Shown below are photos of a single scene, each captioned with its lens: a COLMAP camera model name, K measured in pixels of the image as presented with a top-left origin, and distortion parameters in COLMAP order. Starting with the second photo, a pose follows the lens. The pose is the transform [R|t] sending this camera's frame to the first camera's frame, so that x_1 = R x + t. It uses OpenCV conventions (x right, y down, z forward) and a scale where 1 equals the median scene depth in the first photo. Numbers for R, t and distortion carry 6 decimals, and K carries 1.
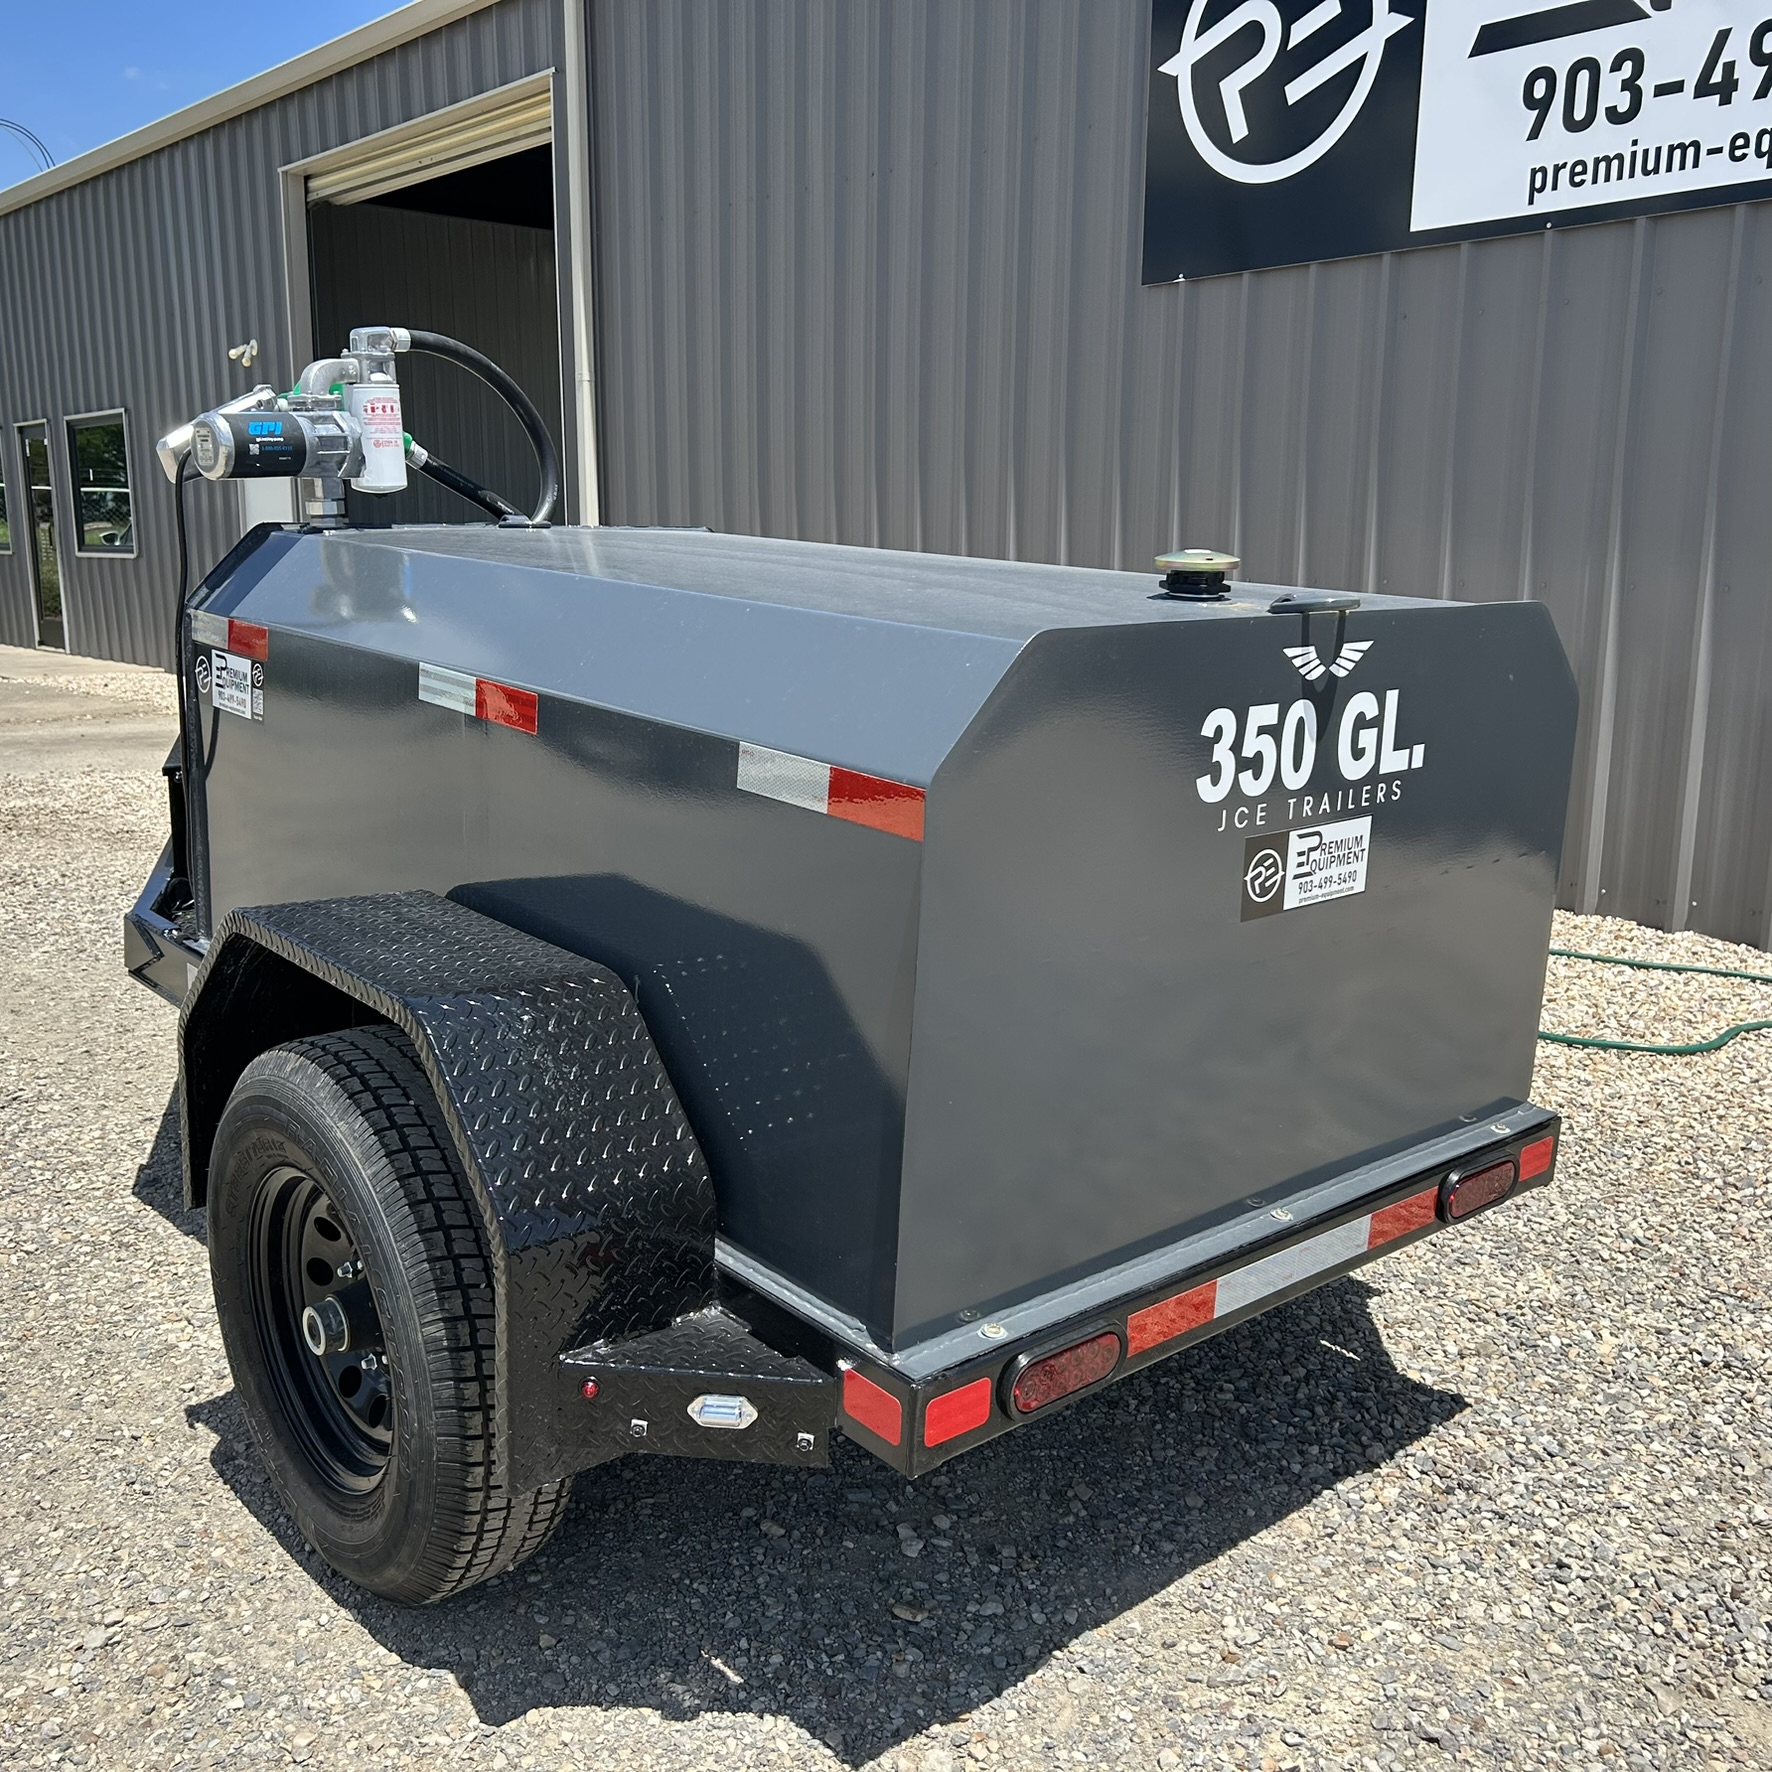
lens RADIAL K [[1790.0, 0, 887.9], [0, 1790.0, 883.2], [0, 0, 1]] dist [0.038675, 0.000000]
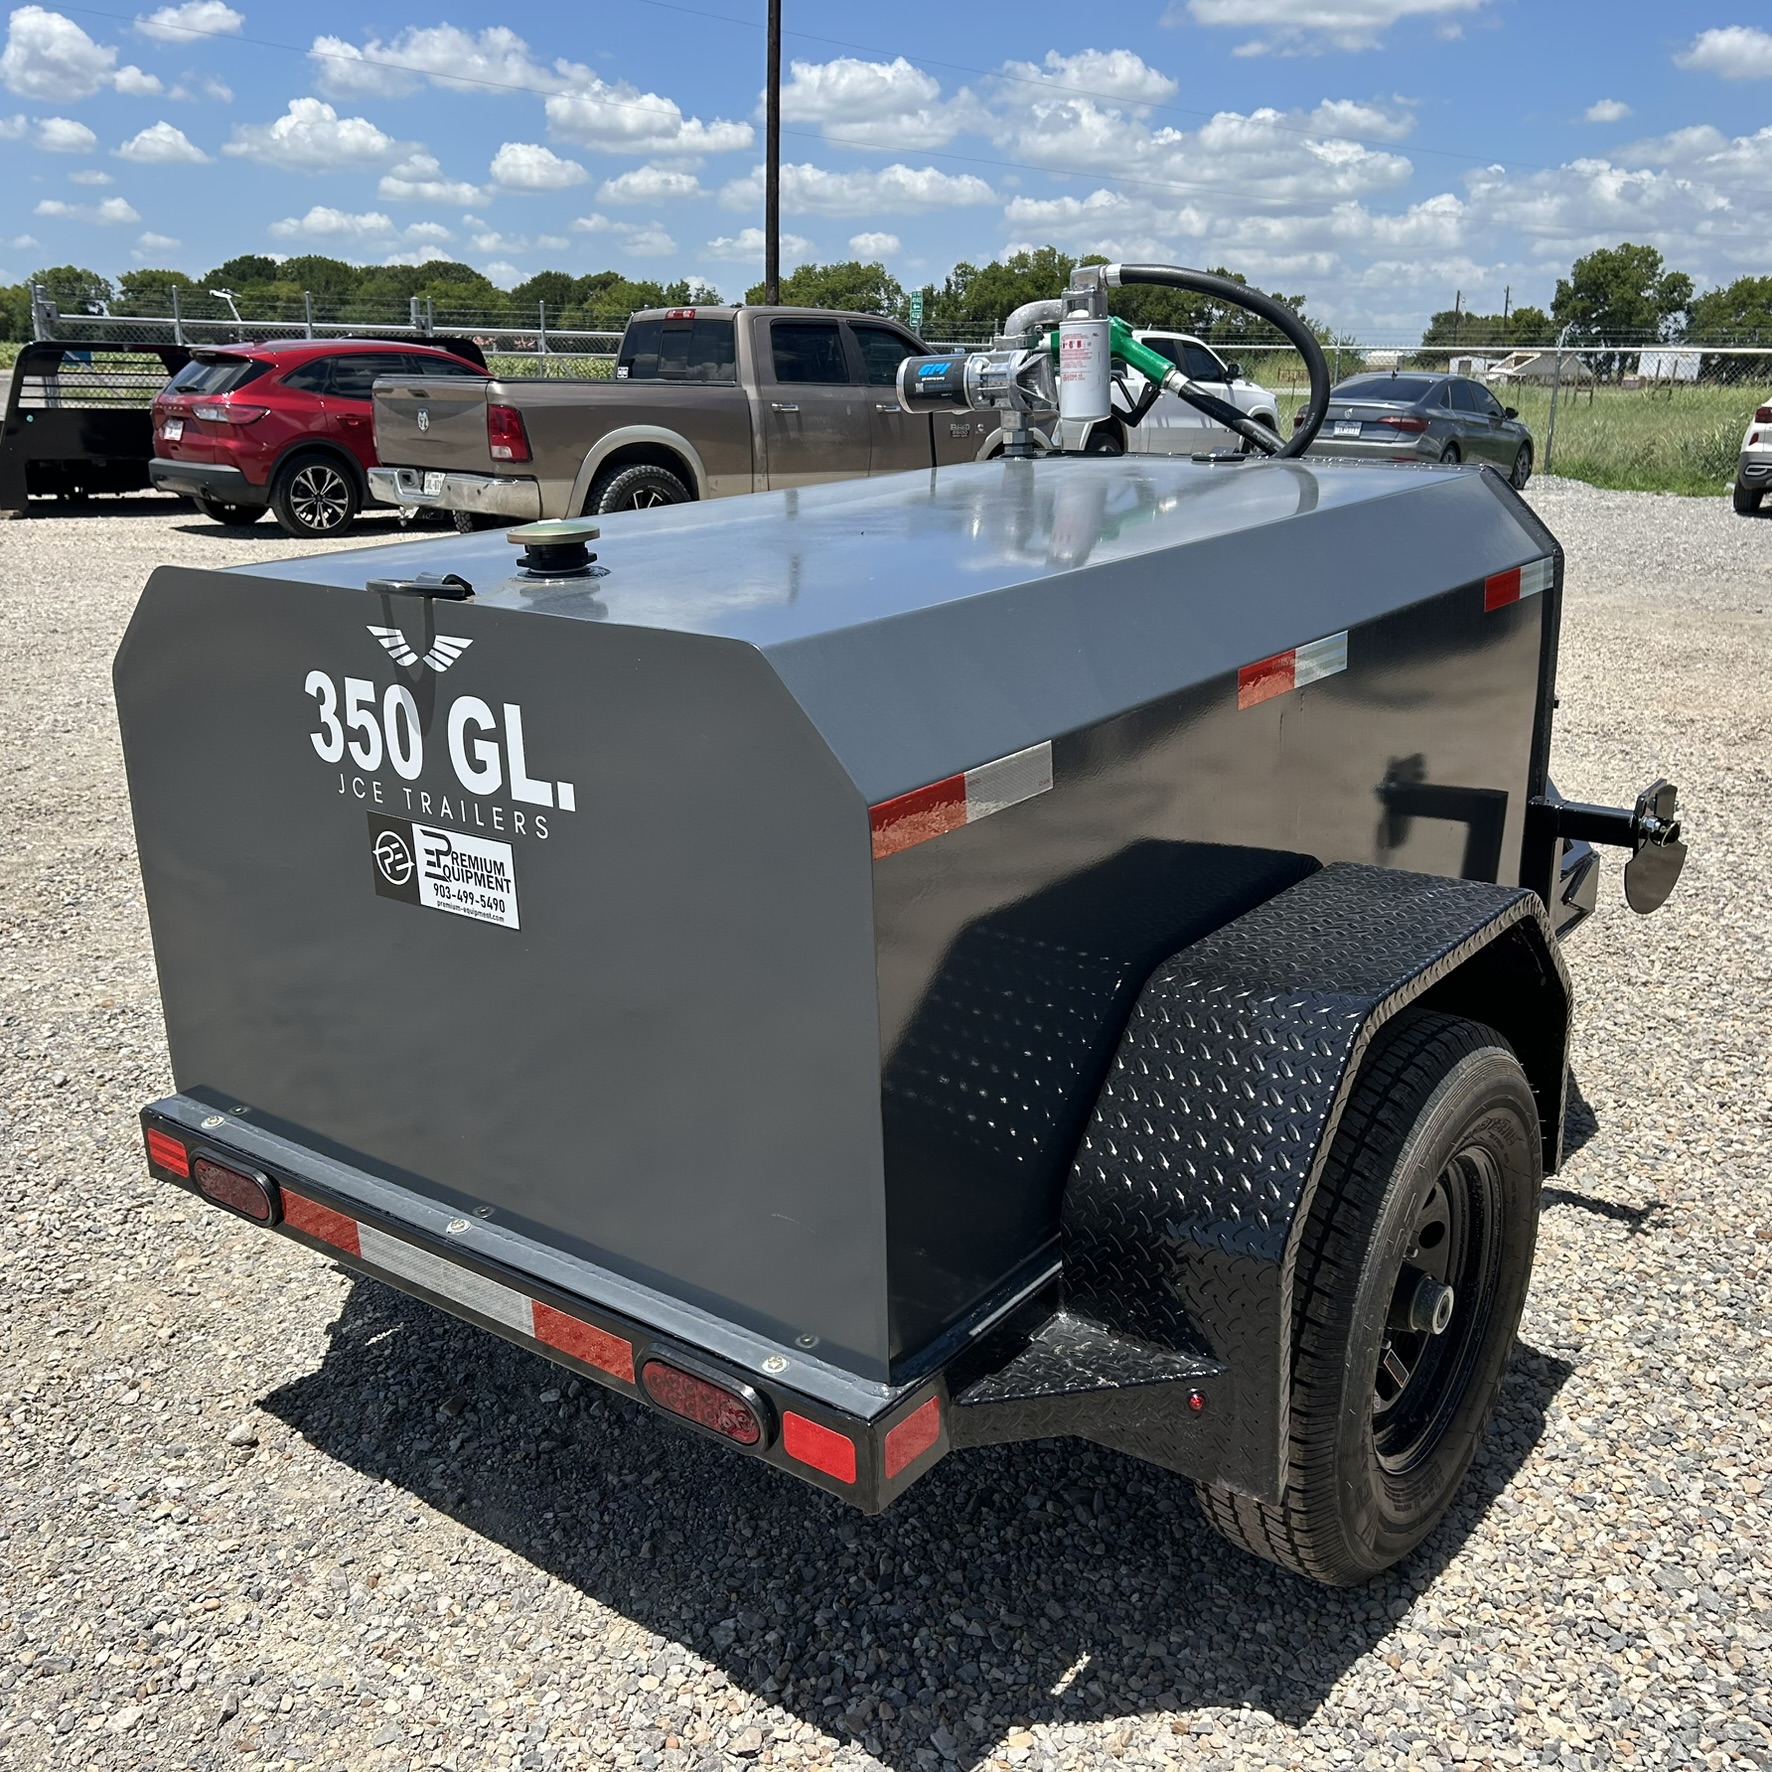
lens RADIAL K [[1790.0, 0, 923.9], [0, 1790.0, 873.3], [0, 0, 1]] dist [0.038675, 0.000000]
pose [[0.224373, 0.264318, -0.937973, 1.168521], [-0.207202, 0.953445, 0.219113, -0.264088], [0.952221, 0.145186, 0.268695, 0.997425]]
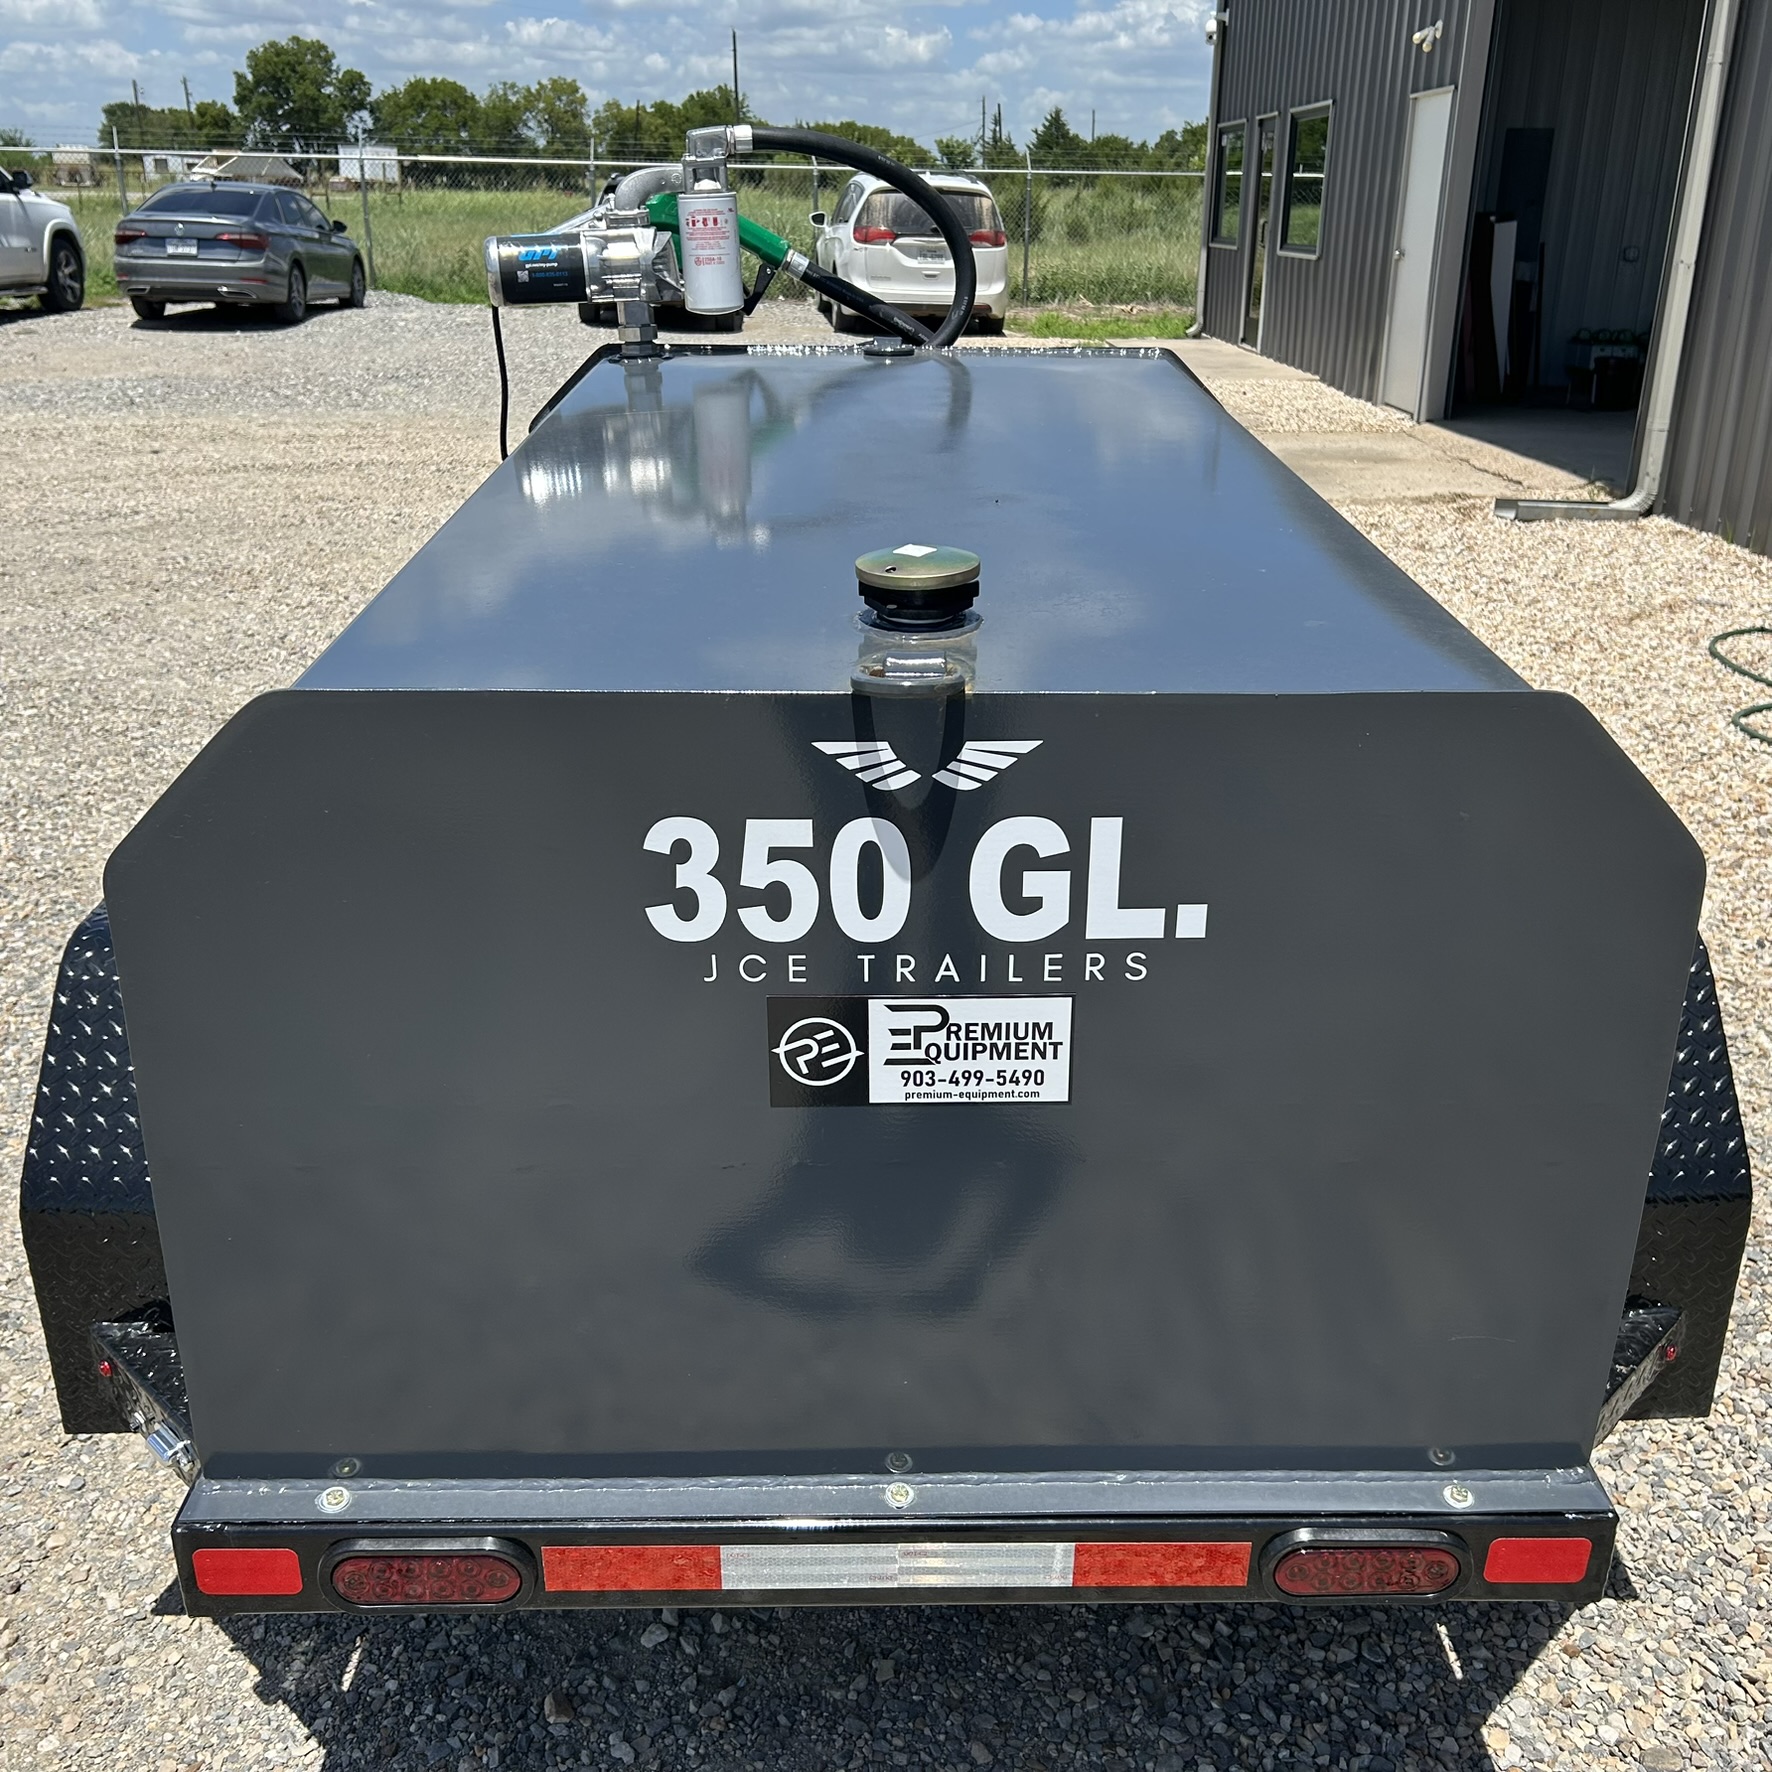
lens RADIAL K [[1790.0, 0, 897.0], [0, 1790.0, 868.5], [0, 0, 1]] dist [0.038675, 0.000000]
pose [[0.766721, 0.230914, -0.599014, 0.619546], [-0.132651, 0.969920, 0.204106, -0.213630], [0.628126, -0.077032, 0.774289, 0.484070]]
